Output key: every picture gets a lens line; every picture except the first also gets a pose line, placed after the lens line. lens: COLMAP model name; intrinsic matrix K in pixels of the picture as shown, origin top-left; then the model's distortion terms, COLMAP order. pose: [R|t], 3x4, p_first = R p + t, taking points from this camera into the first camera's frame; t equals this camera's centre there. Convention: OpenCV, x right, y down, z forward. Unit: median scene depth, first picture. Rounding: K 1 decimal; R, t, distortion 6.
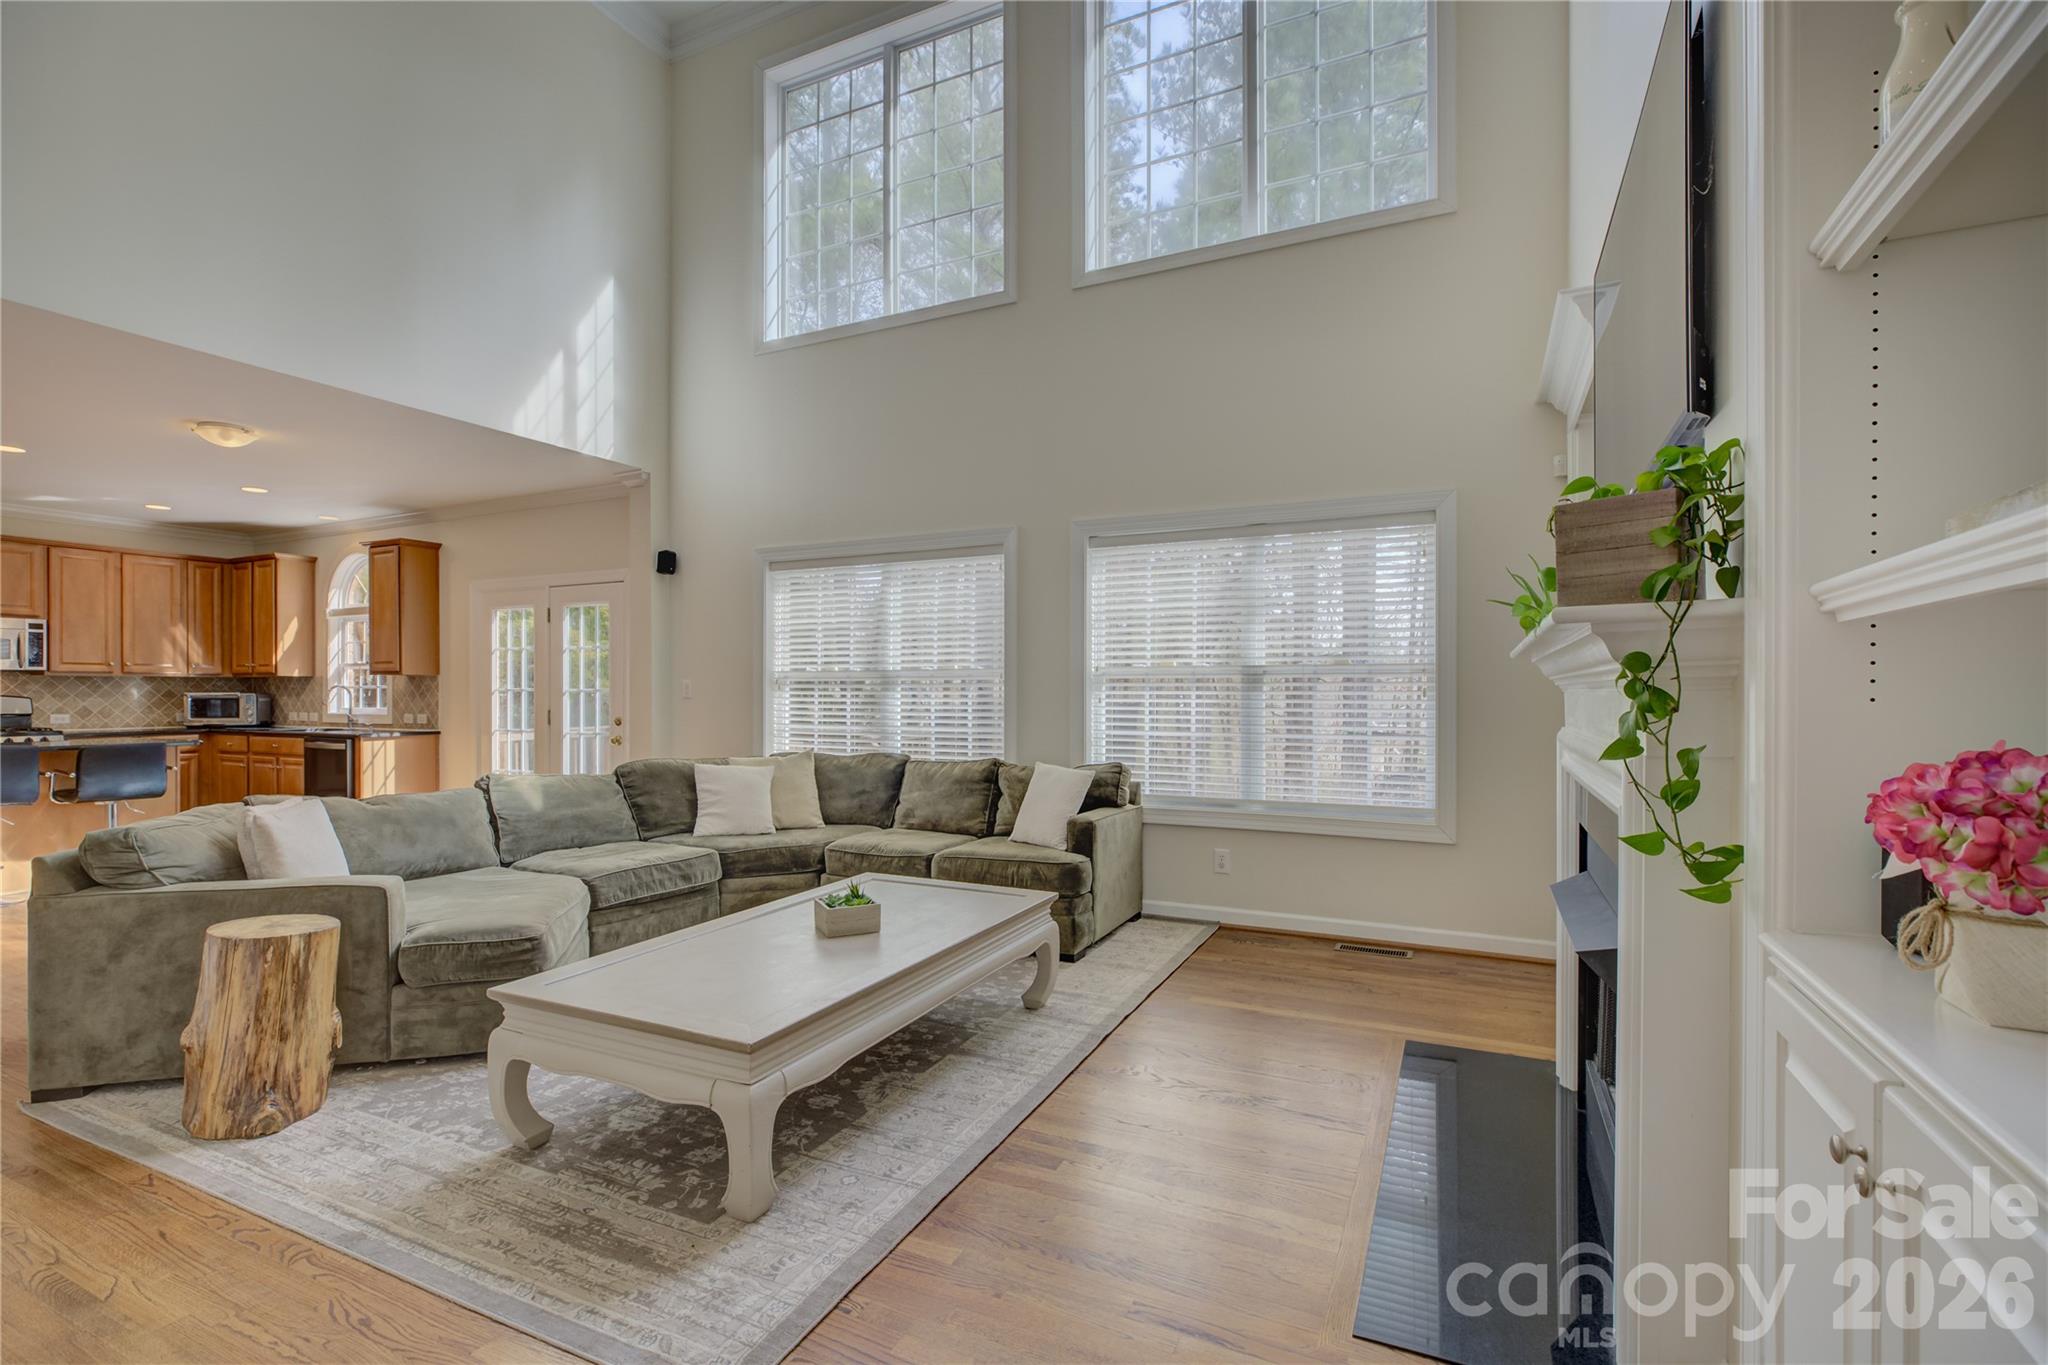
lens RADIAL K [[937.3, 0, 1014.8], [0, 937.3, 693.0], [0, 0, 1]] dist [-0.005970, 0.001027]
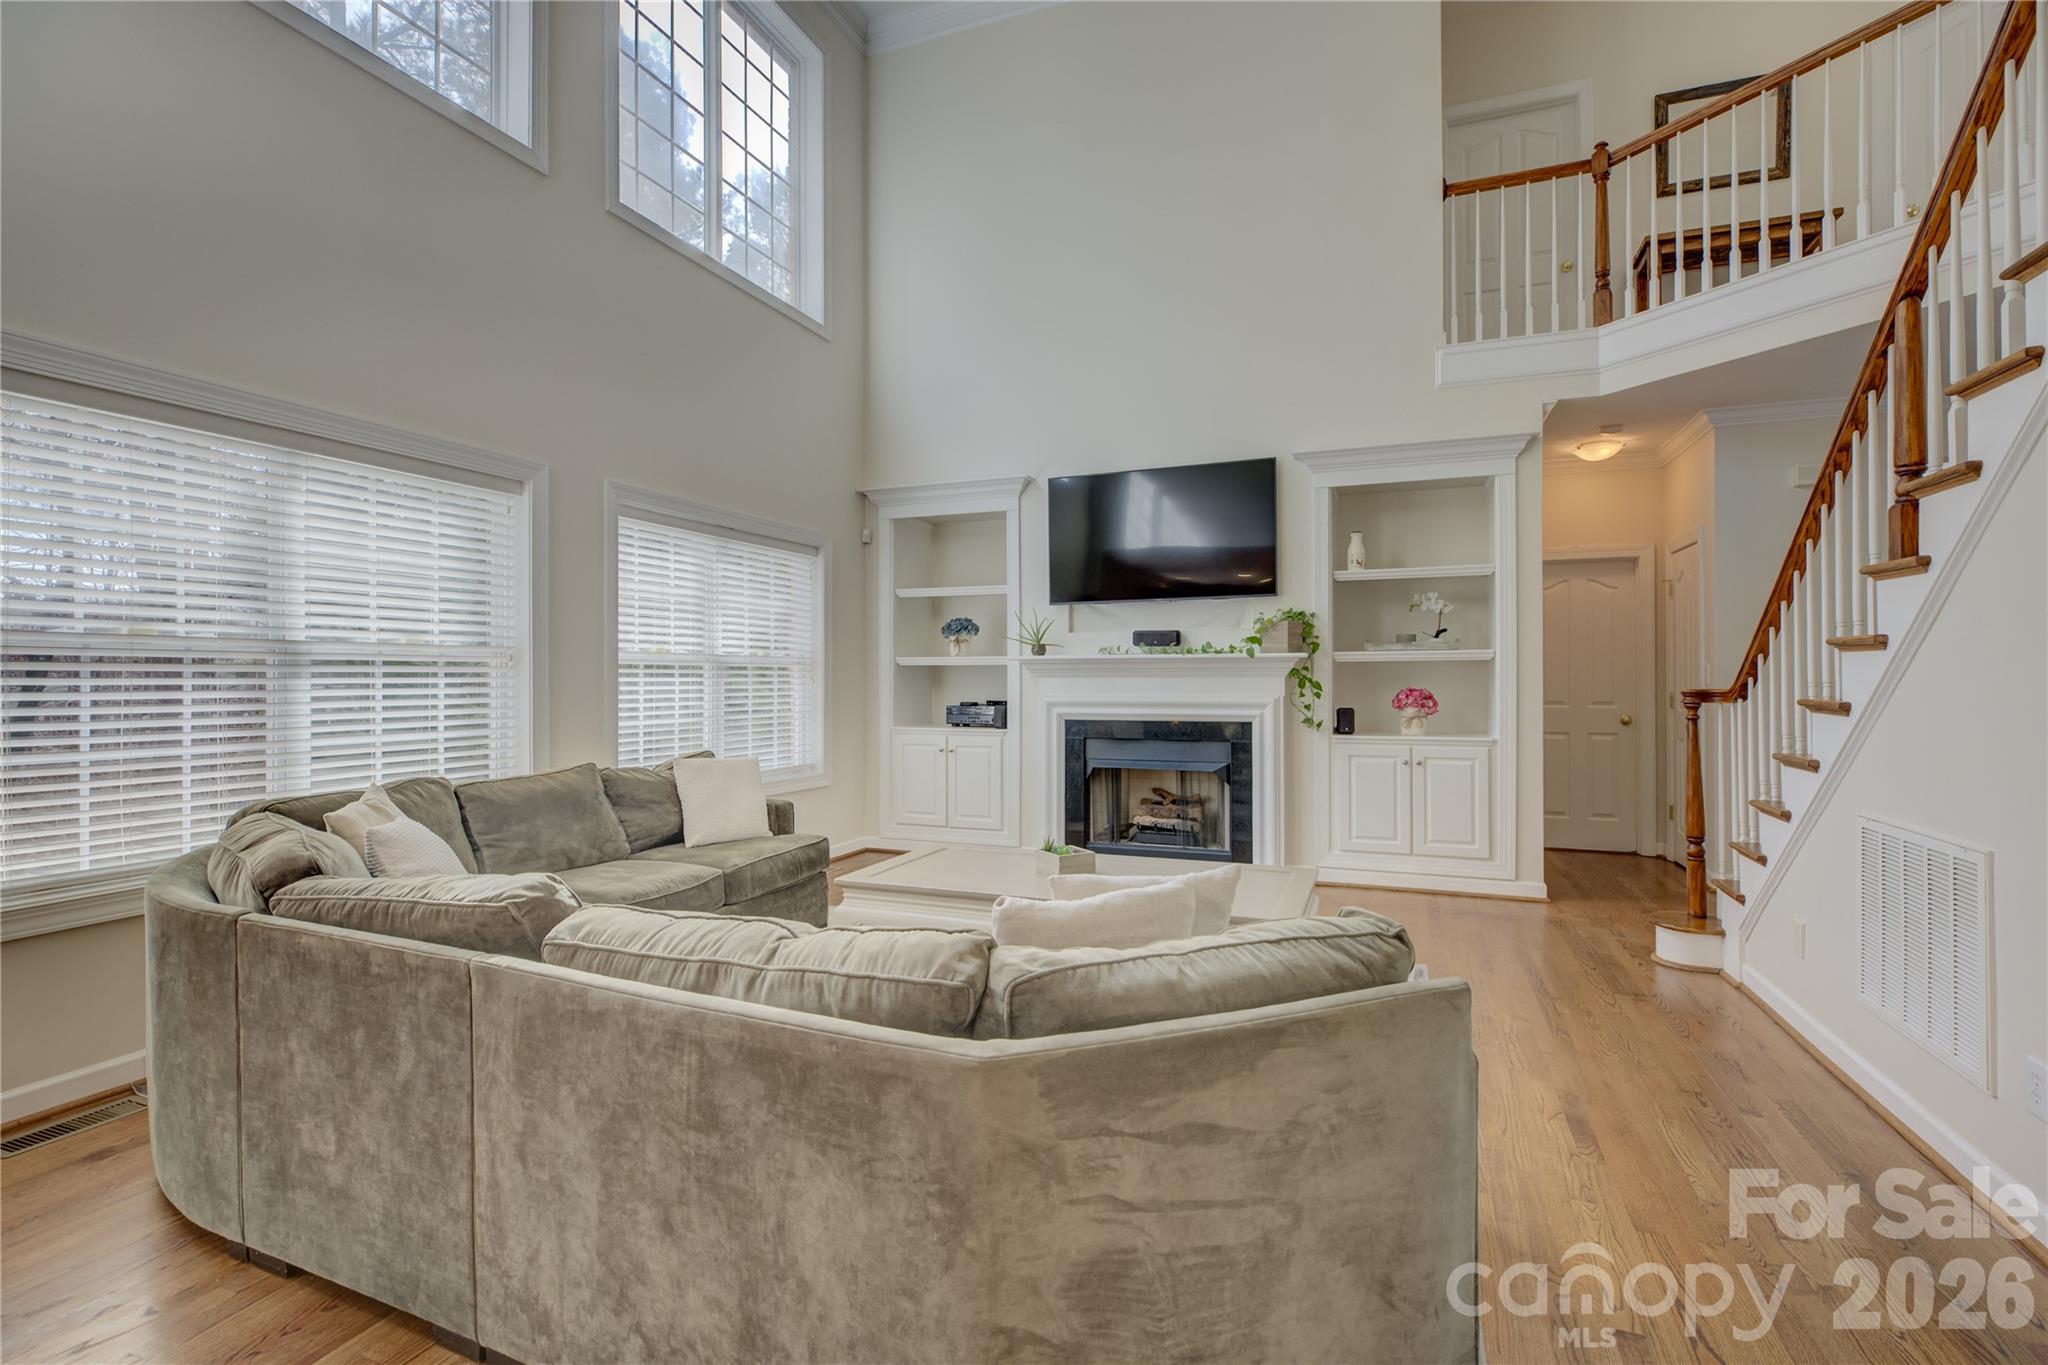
lens RADIAL K [[954.0, 0, 1008.7], [0, 954.0, 688.8], [0, 0, 1]] dist [-0.011070, 0.000406]
pose [[-0.079296, -0.009594, 0.996805, -0.588509], [0.002368, 0.999949, 0.009813, 0.000182], [-0.996848, 0.003139, -0.079269, 0.494162]]
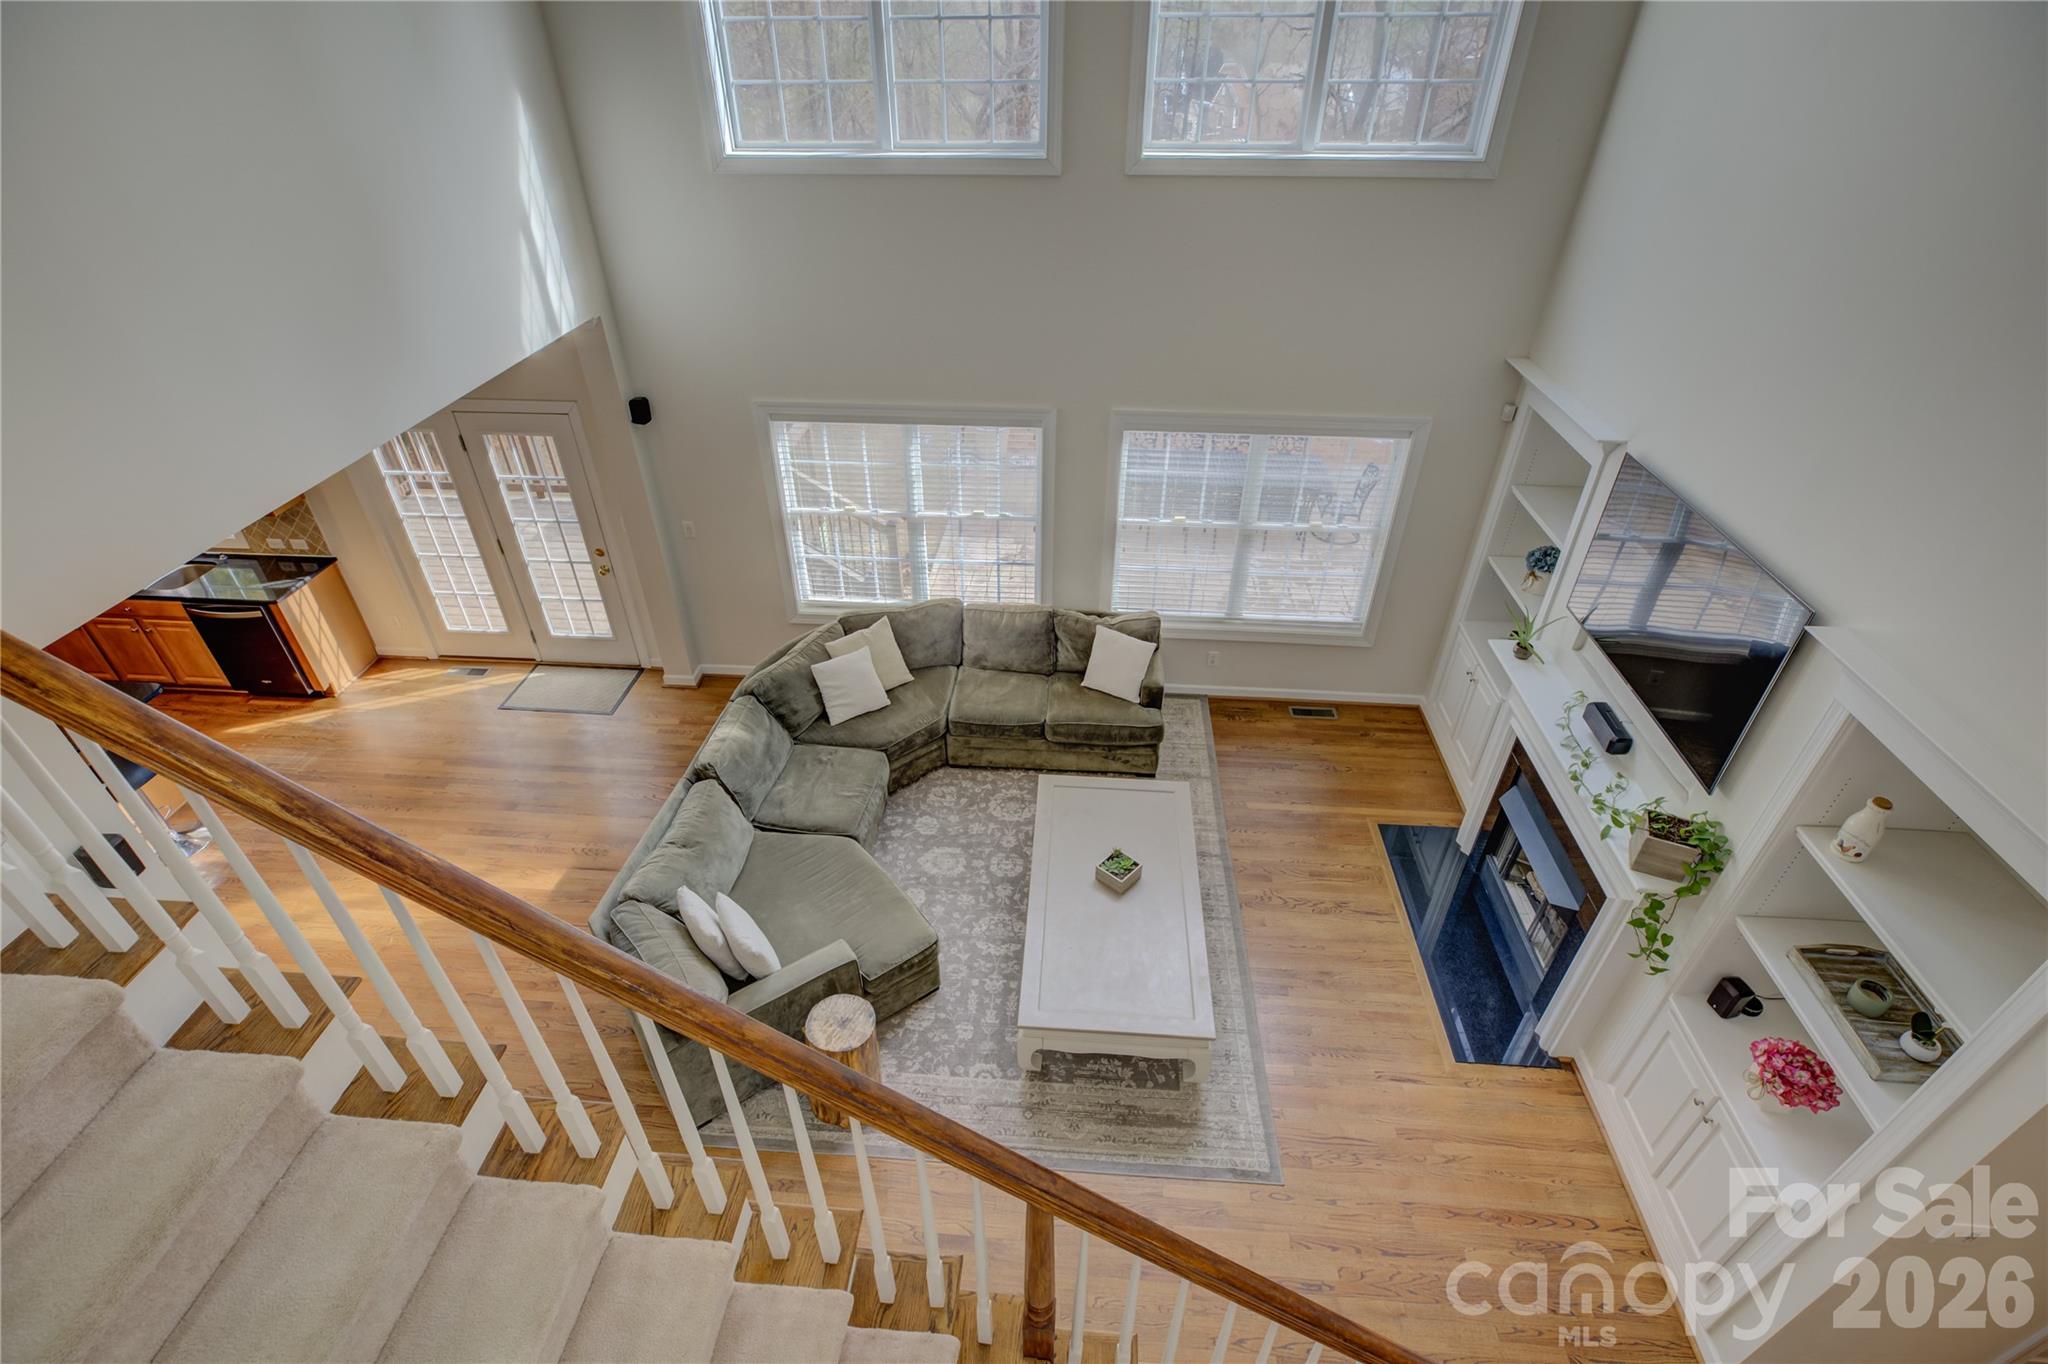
lens RADIAL K [[937.3, 0, 1014.8], [0, 937.3, 692.5], [0, 0, 1]] dist [-0.005970, 0.001027]
pose [[0.930884, -0.219785, 0.291804, -0.313718], [0.006082, 0.807987, 0.589169, -0.400668], [-0.365264, -0.546673, 0.753479, 0.012526]]
